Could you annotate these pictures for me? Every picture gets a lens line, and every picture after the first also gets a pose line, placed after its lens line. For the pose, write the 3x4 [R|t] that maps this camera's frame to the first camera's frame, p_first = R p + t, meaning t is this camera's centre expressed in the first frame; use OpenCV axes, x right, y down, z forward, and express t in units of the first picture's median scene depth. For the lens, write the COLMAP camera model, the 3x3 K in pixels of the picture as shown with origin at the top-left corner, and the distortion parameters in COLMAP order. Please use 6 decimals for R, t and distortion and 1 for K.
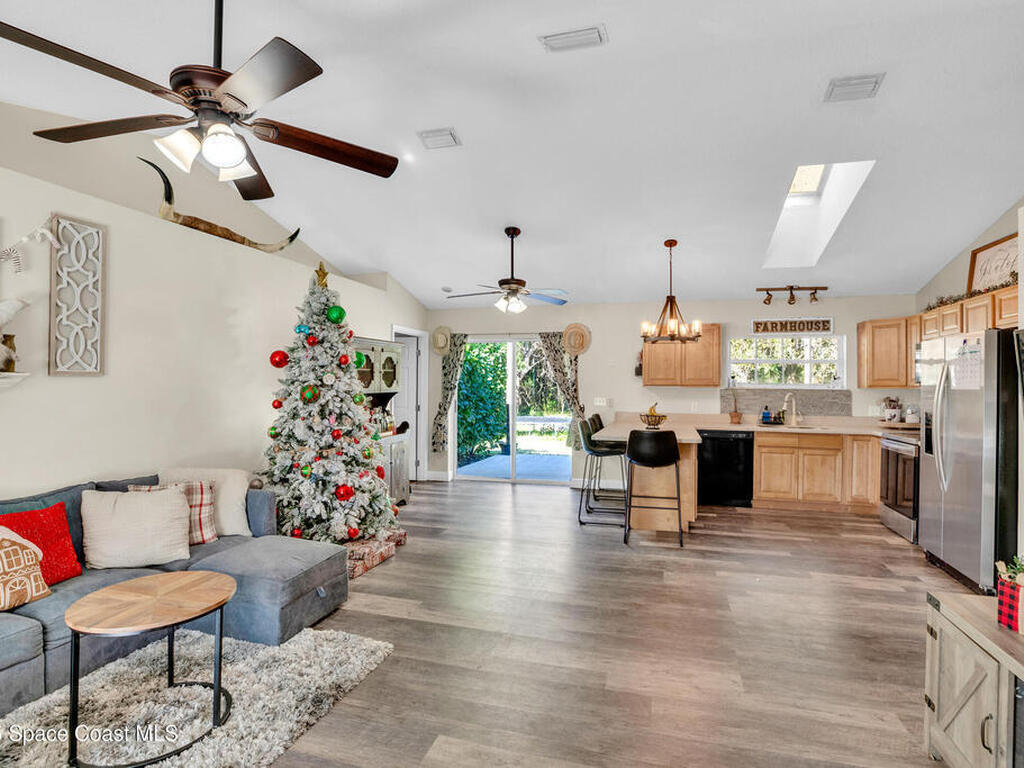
lens RADIAL K [[529.2, 0, 517.8], [0, 529.2, 382.5], [0, 0, 1]] dist [-0.044186, 0.012461]
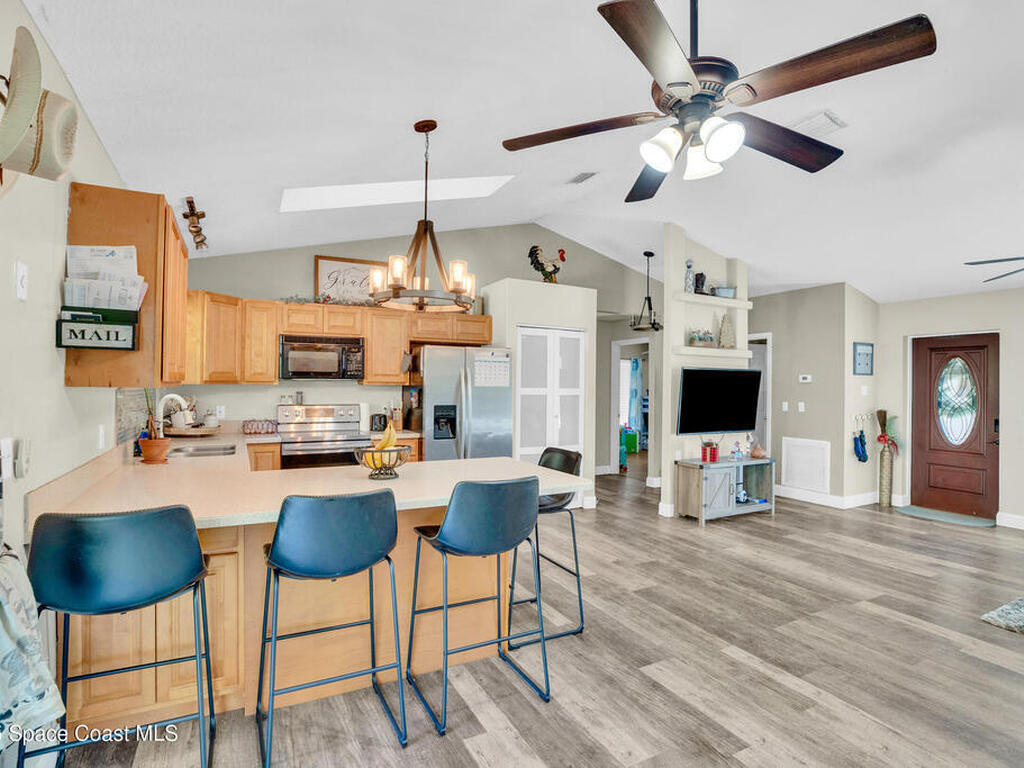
lens RADIAL K [[529.2, 0, 517.4], [0, 529.2, 379.4], [0, 0, 1]] dist [-0.044186, 0.012461]
pose [[-0.696430, -0.008047, 0.717580, -0.173809], [-0.018711, 0.999801, -0.006947, 0.001860], [-0.717381, -0.018264, -0.696441, 1.325643]]
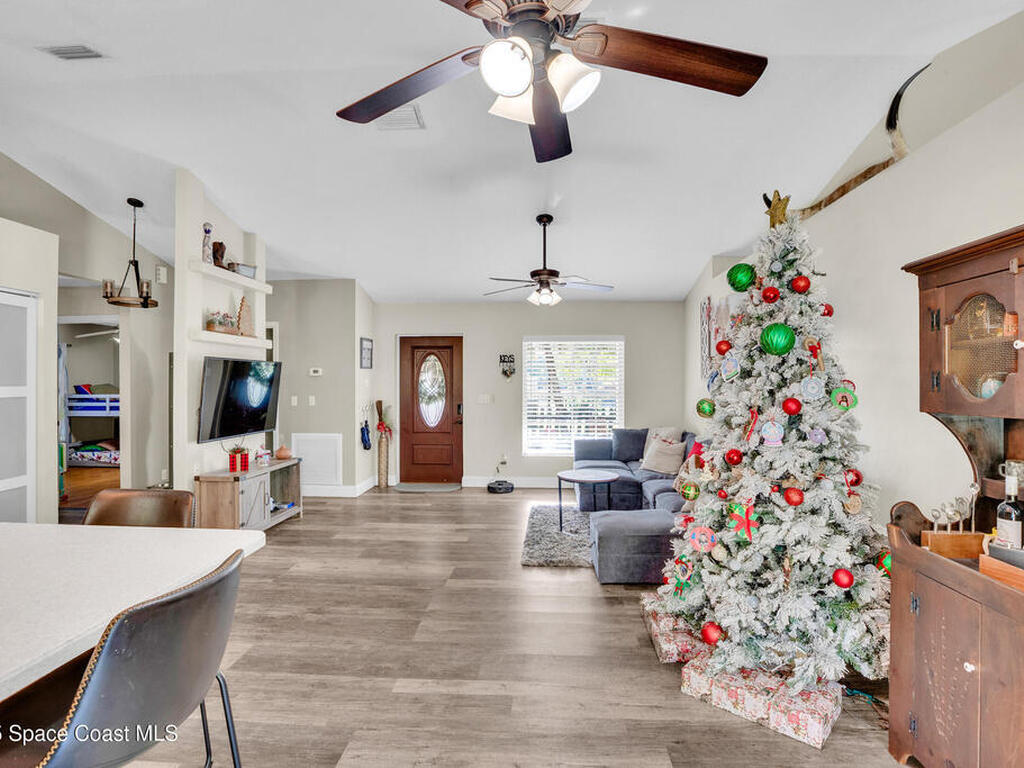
lens RADIAL K [[529.2, 0, 518.5], [0, 529.2, 379.1], [0, 0, 1]] dist [-0.044186, 0.012461]
pose [[-0.974519, -0.008495, -0.224142, 0.054404], [-0.006824, 0.999943, -0.008228, 0.002641], [0.224199, -0.006489, -0.974522, 1.268999]]
